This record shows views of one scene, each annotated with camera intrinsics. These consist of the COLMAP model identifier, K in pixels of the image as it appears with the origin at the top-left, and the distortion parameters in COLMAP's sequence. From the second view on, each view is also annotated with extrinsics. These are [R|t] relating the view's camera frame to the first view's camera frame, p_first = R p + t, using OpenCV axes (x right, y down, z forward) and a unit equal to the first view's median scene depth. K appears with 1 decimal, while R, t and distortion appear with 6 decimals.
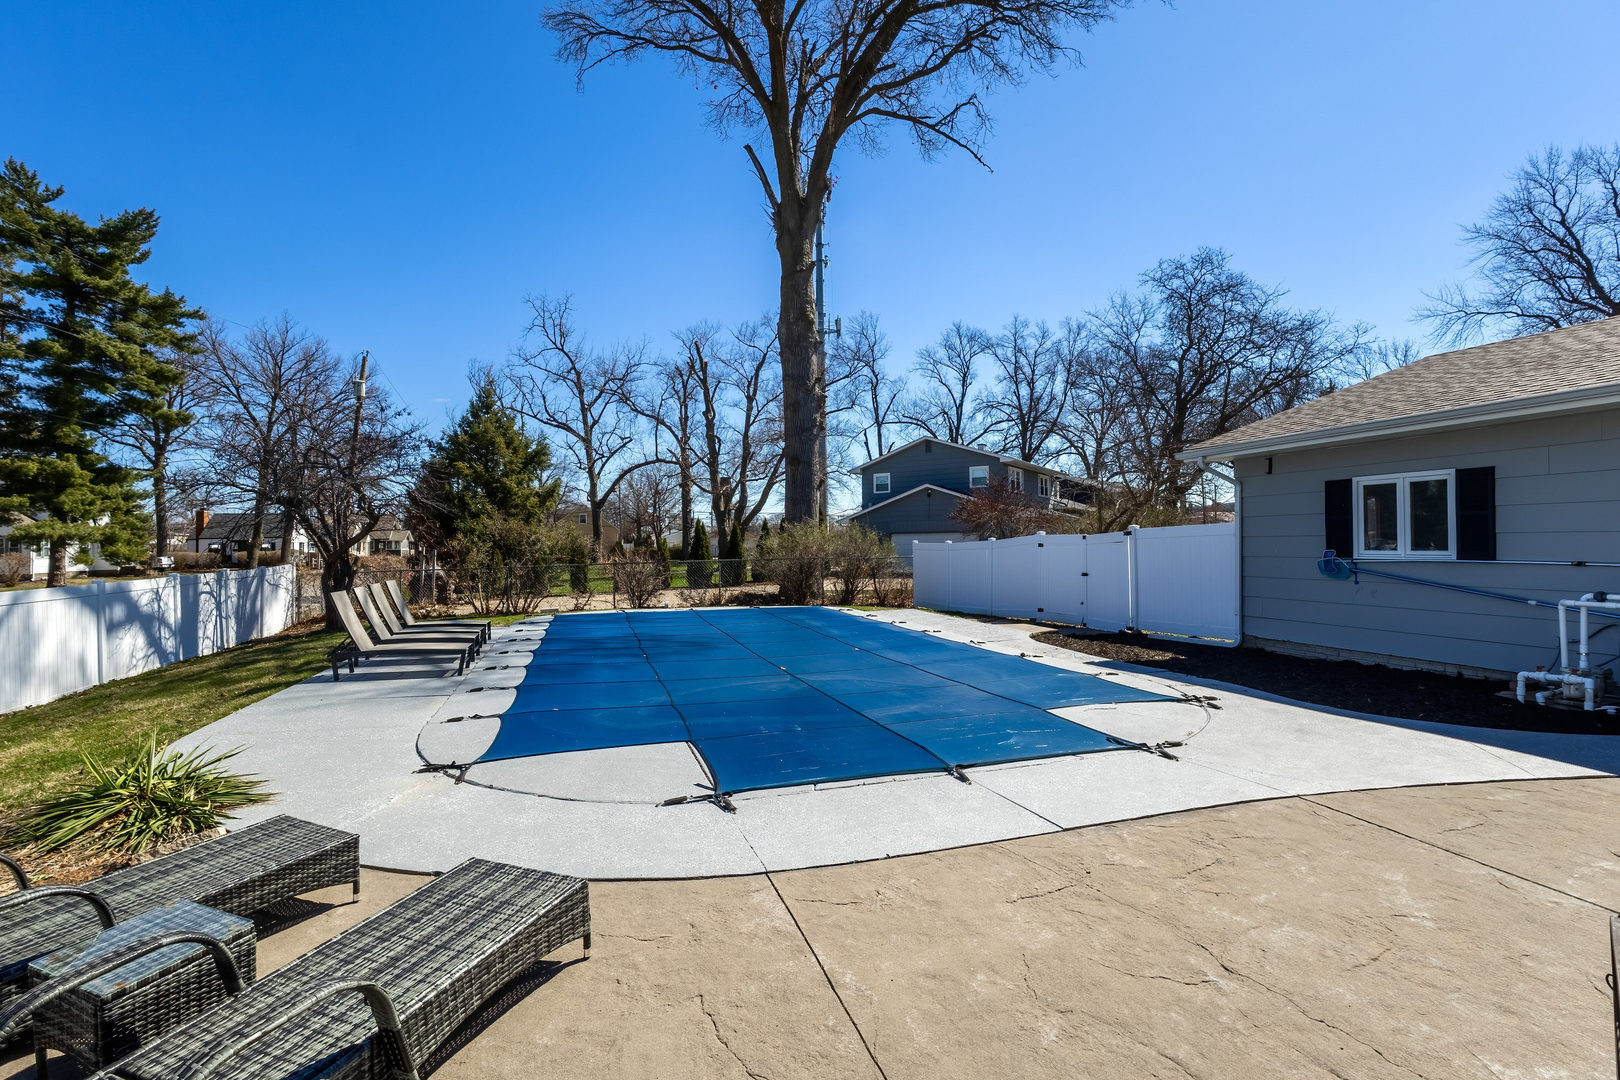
lens RADIAL K [[752.0, 0, 800.5], [0, 752.0, 537.6], [0, 0, 1]] dist [-0.017310, 0.004185]
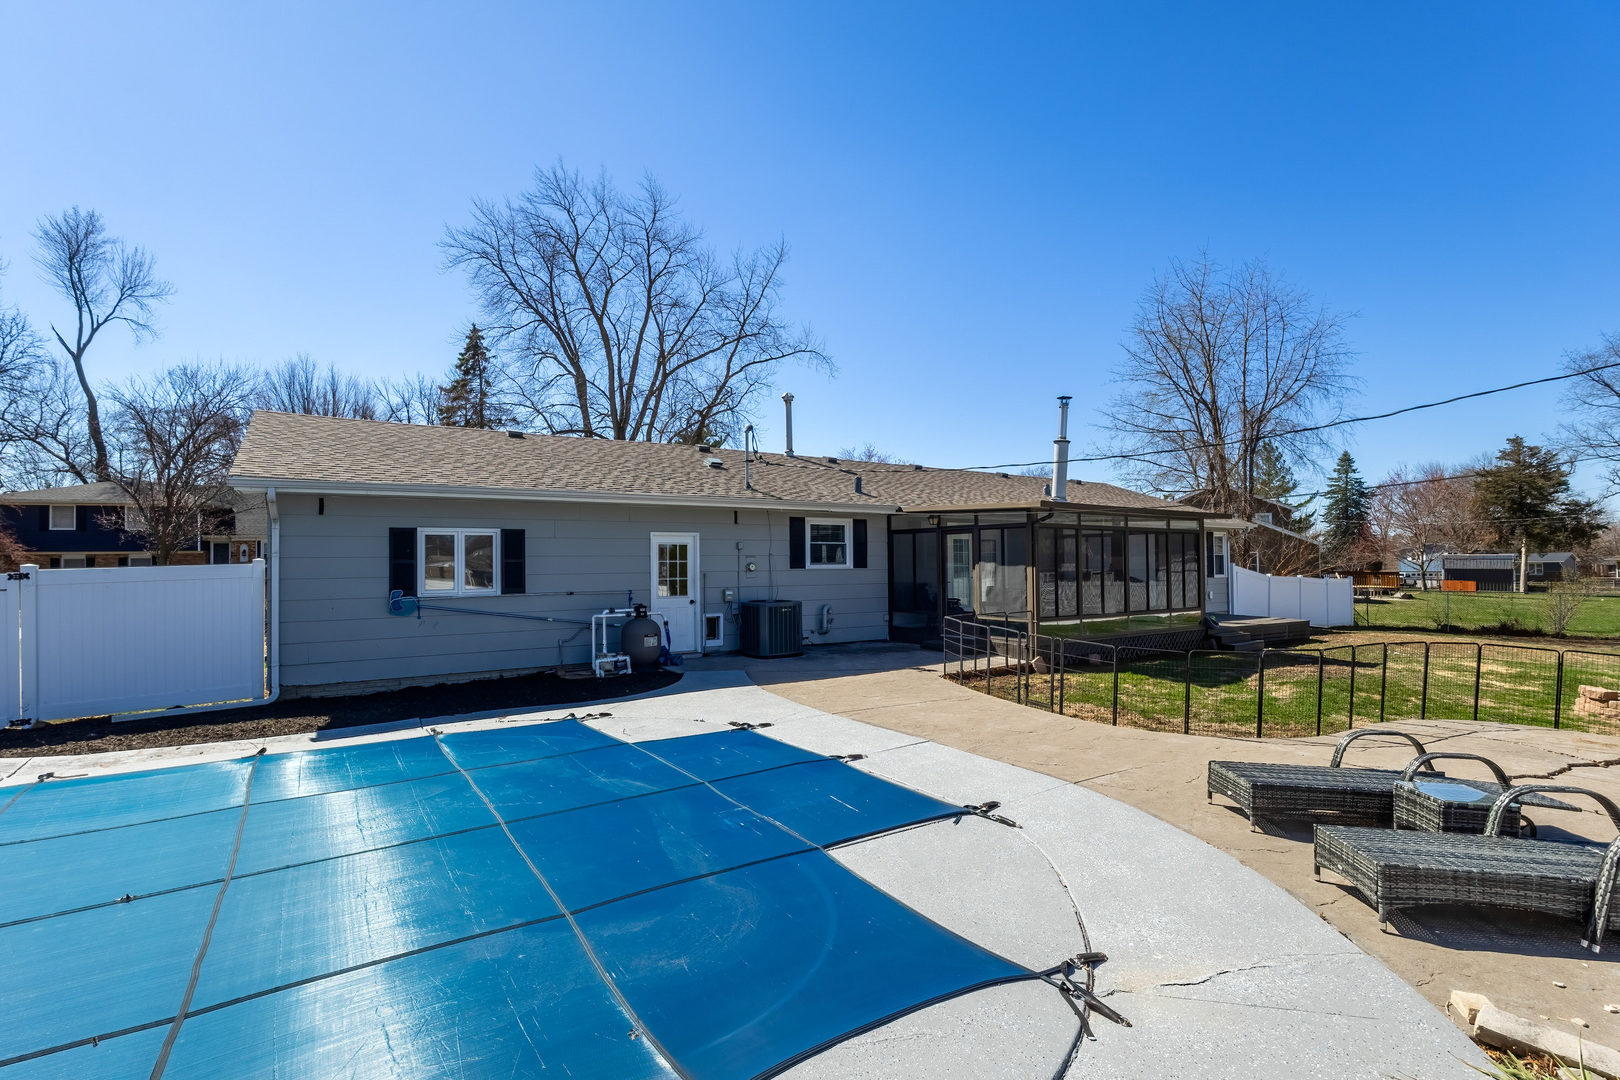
lens RADIAL K [[752.0, 0, 800.6], [0, 752.0, 541.0], [0, 0, 1]] dist [-0.017310, 0.004185]
pose [[-0.300018, 0.042838, 0.952971, -0.234076], [0.003907, 0.999038, -0.043679, -0.002244], [-0.953926, -0.009382, -0.299896, 0.333074]]
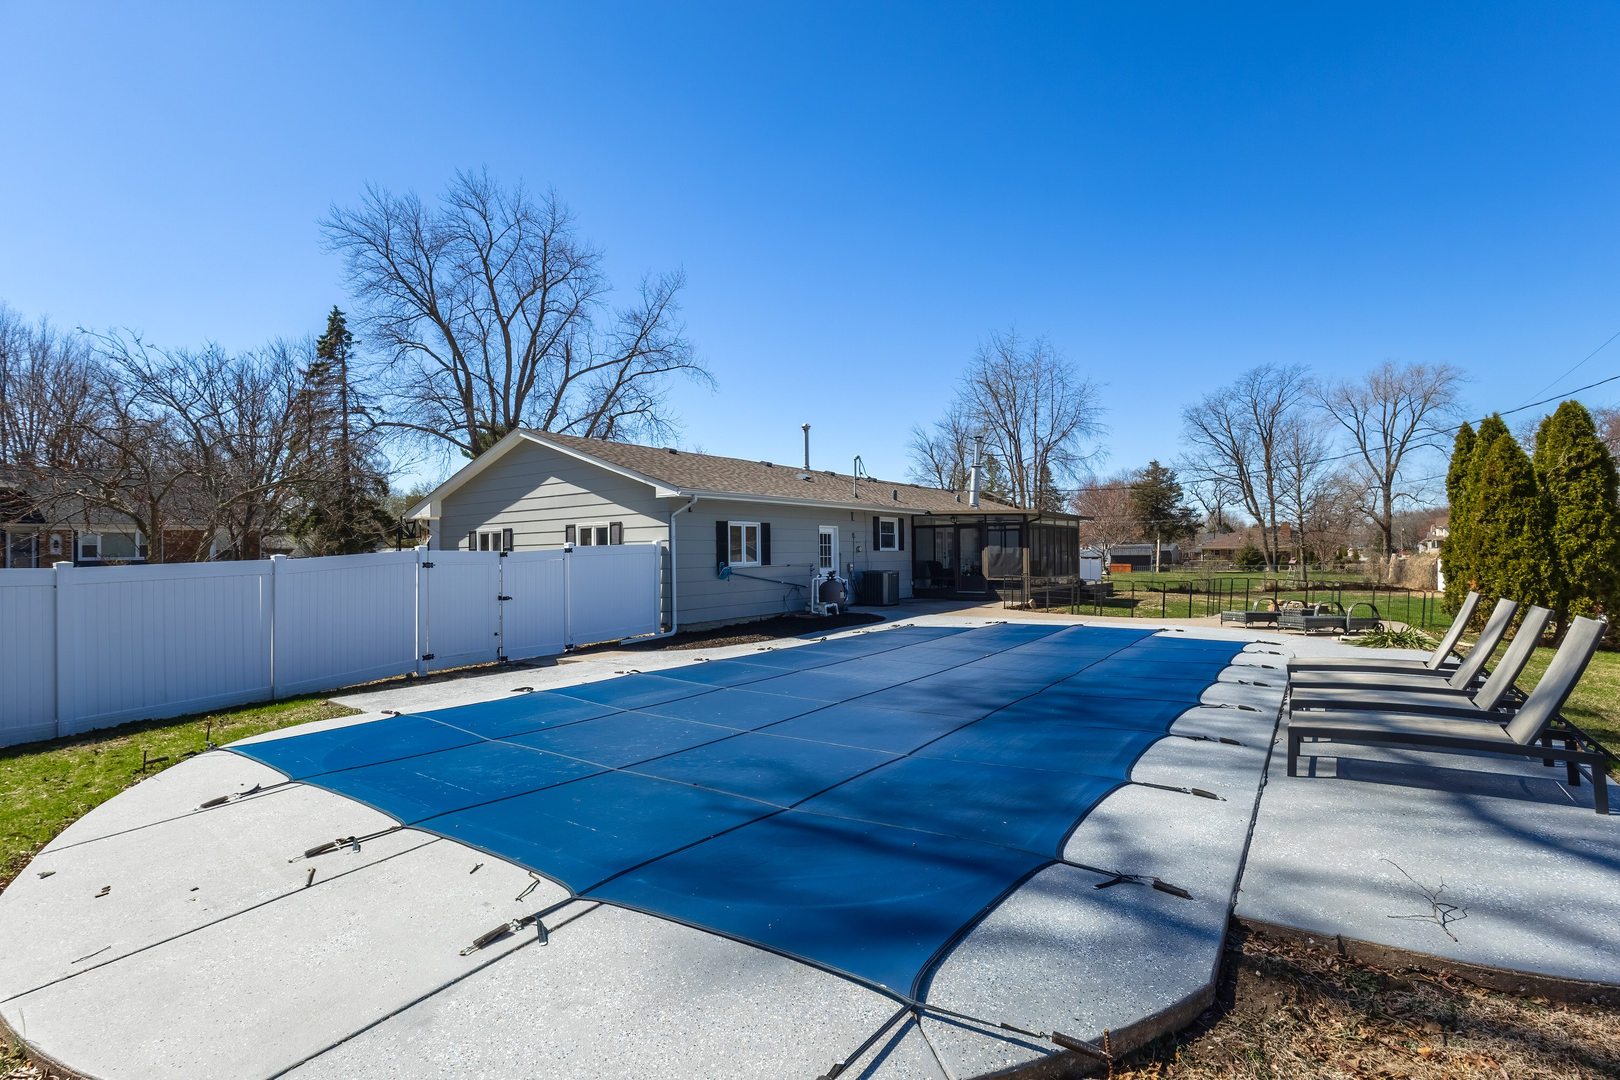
lens RADIAL K [[752.0, 0, 821.3], [0, 752.0, 532.5], [0, 0, 1]] dist [-0.017310, 0.004185]
pose [[-0.634335, 0.044200, 0.771794, -0.333193], [0.017946, 0.998937, -0.042458, 0.011210], [-0.772850, -0.013082, -0.634454, 0.838057]]
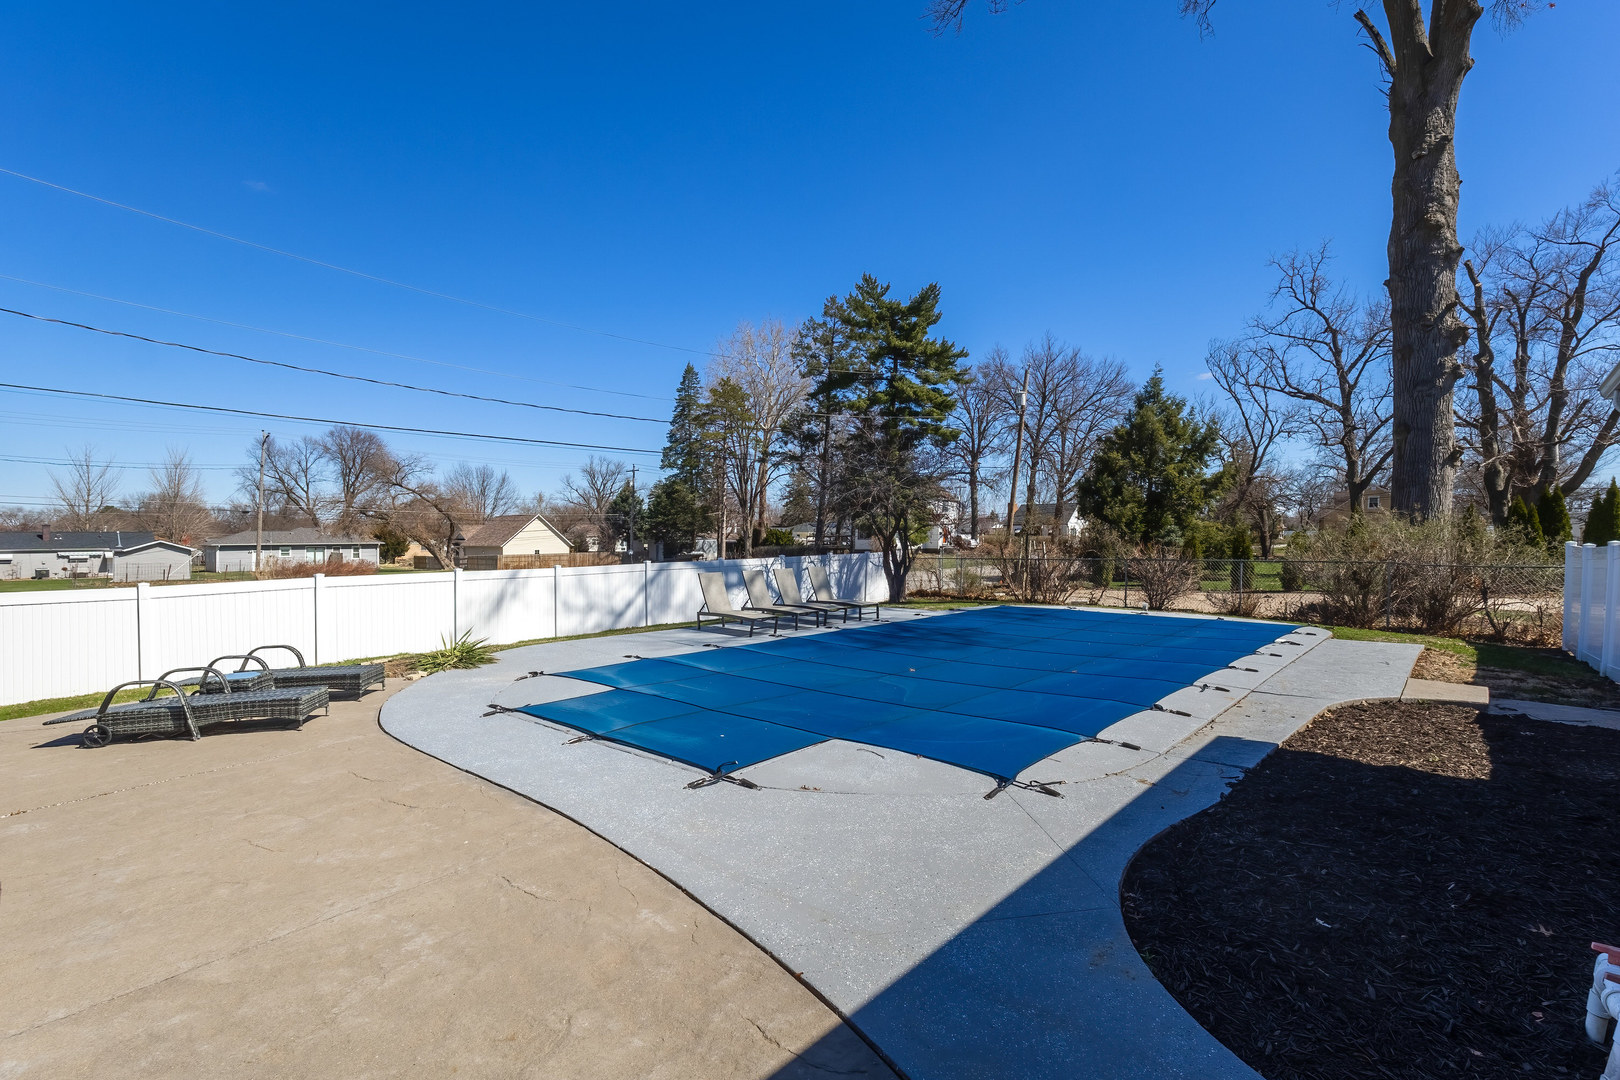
lens RADIAL K [[752.0, 0, 812.9], [0, 752.0, 554.9], [0, 0, 1]] dist [-0.017310, 0.004185]
pose [[0.535869, 0.035186, -0.843567, 0.336469], [0.001578, 0.999088, 0.042676, -0.012480], [0.844299, -0.024199, 0.535325, 0.146304]]
